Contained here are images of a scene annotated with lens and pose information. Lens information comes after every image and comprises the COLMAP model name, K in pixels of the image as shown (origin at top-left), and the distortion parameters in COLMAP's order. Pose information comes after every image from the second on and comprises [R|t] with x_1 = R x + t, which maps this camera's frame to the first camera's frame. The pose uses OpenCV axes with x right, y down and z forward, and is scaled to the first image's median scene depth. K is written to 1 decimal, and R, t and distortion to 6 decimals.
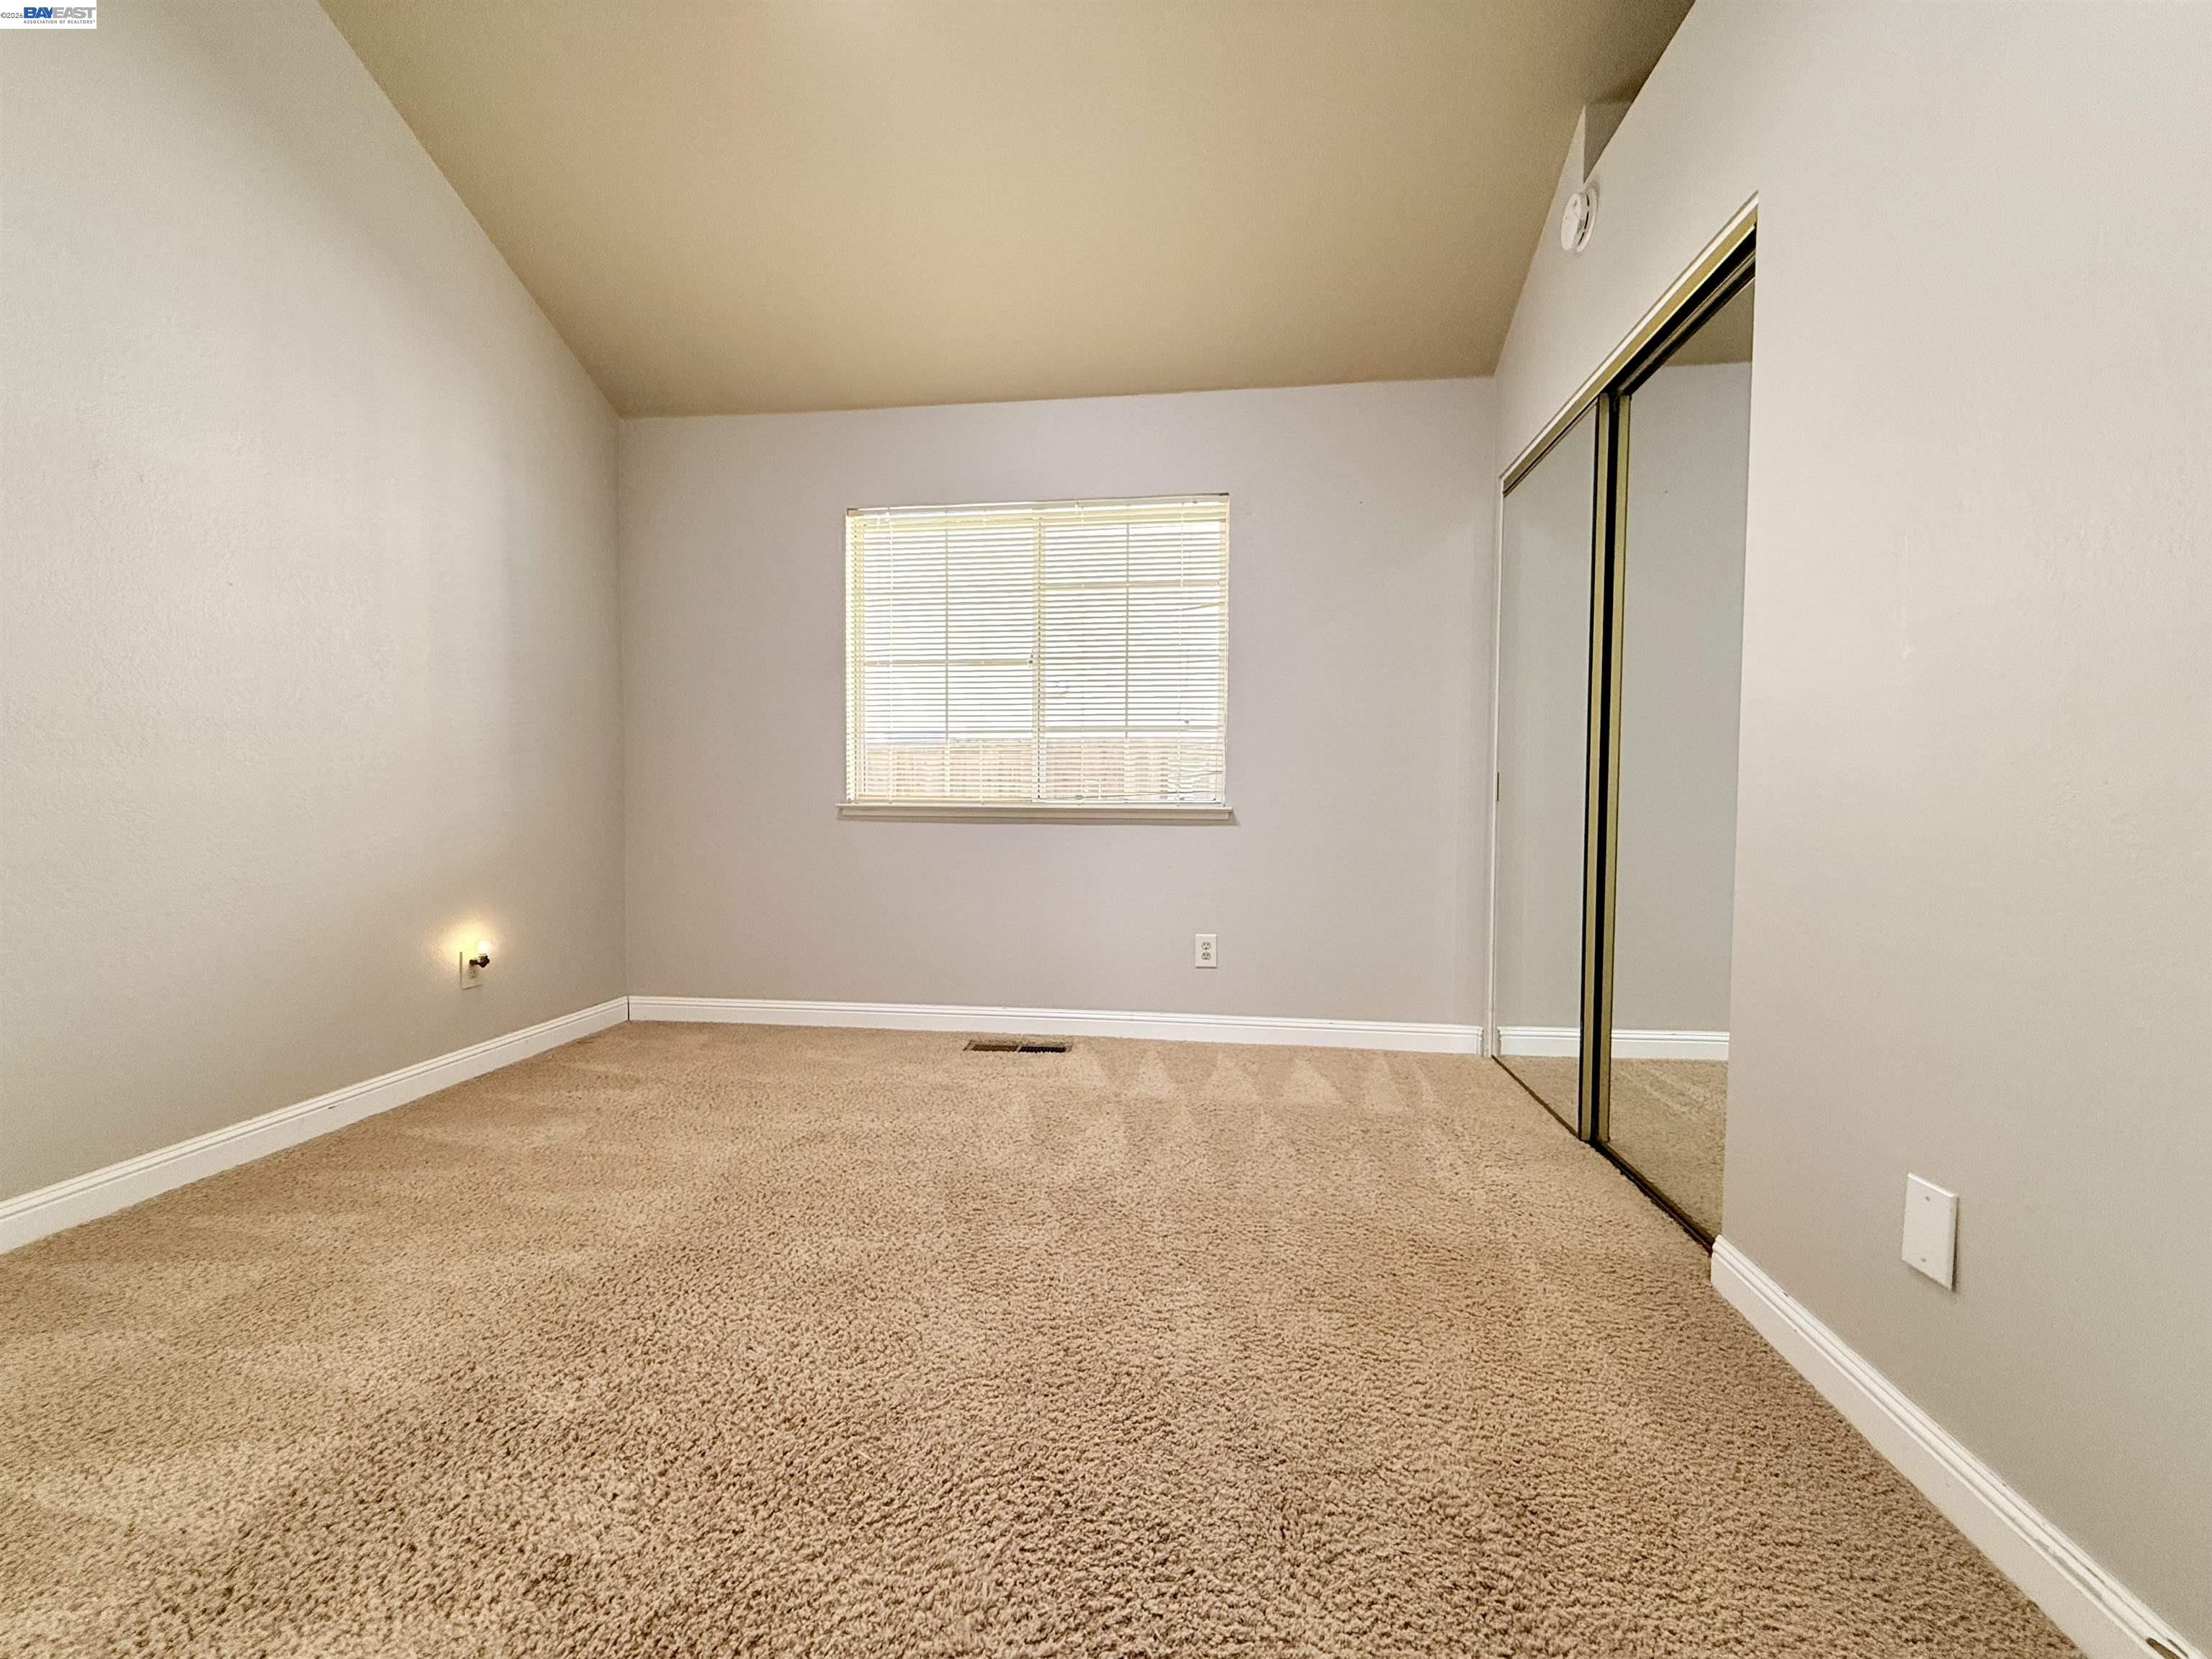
lens RADIAL K [[885.2, 0, 1096.5], [0, 885.2, 832.2], [0, 0, 1]] dist [0.000135, 0.000216]
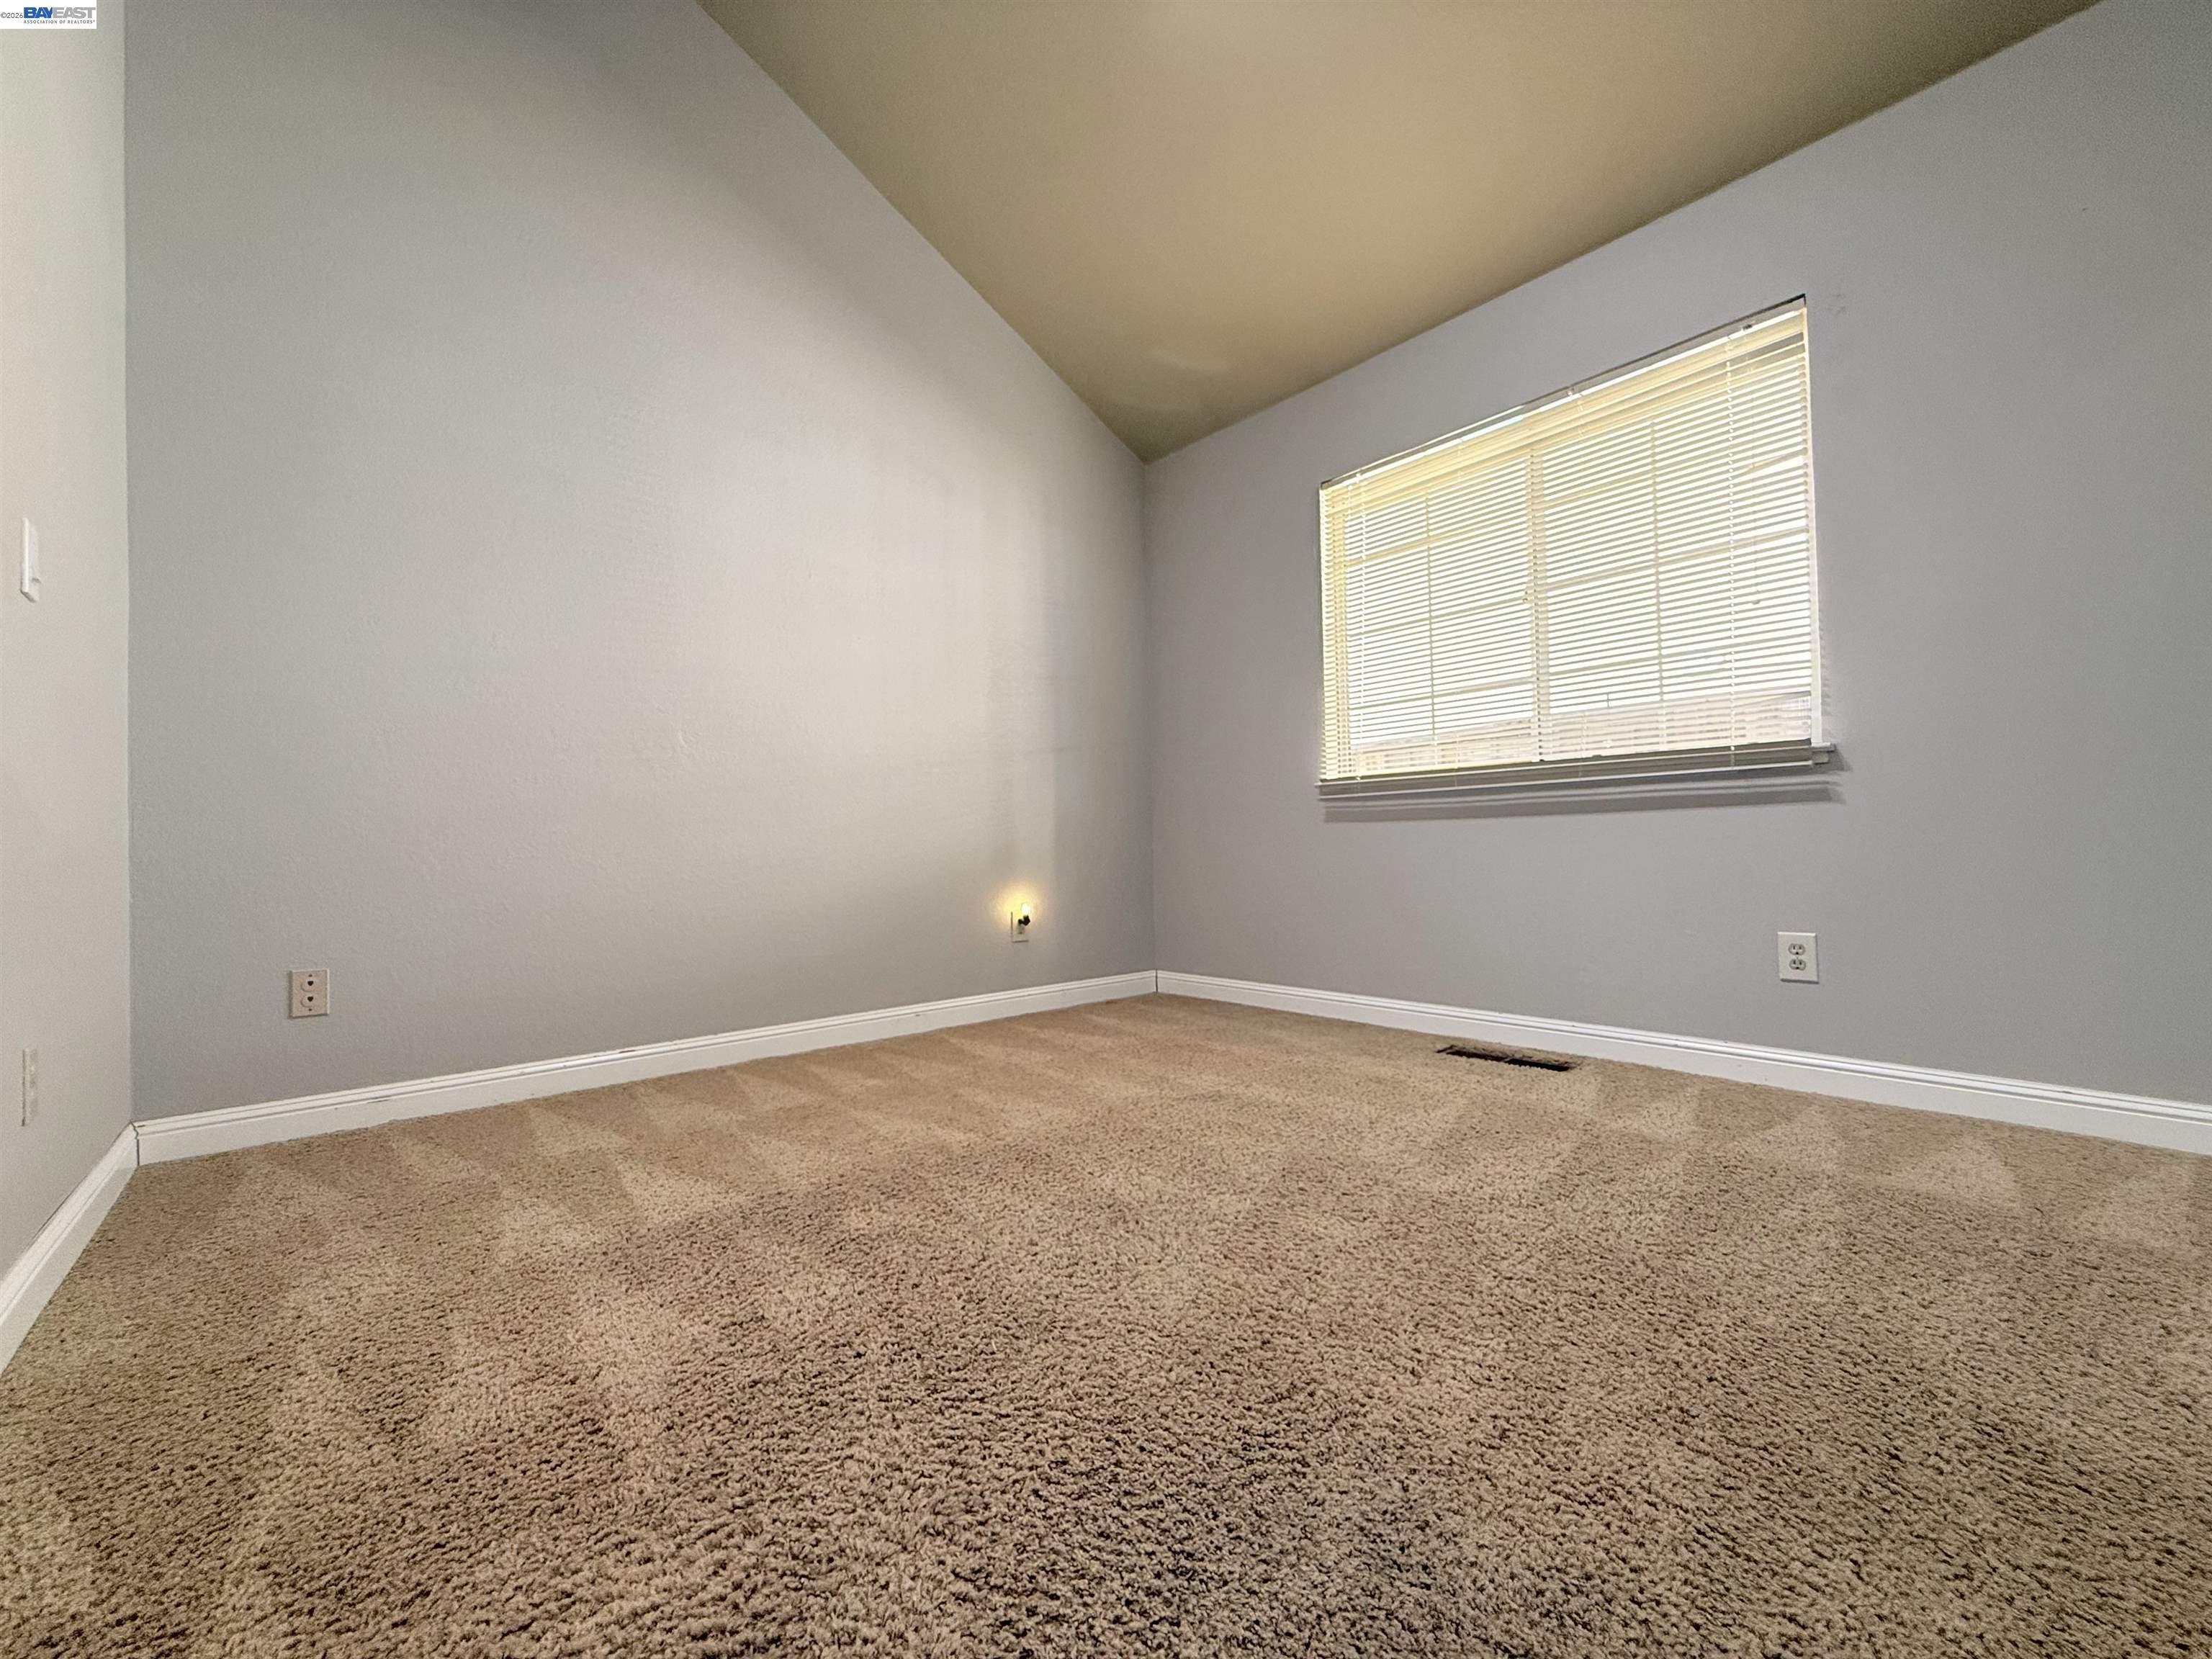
lens RADIAL K [[885.2, 0, 1104.0], [0, 885.2, 829.3], [0, 0, 1]] dist [0.000135, 0.000216]
pose [[0.744305, -0.034978, -0.666923, 0.253819], [-0.002396, 0.998481, -0.055041, 0.102741], [0.667836, 0.042565, 0.743091, 0.178271]]
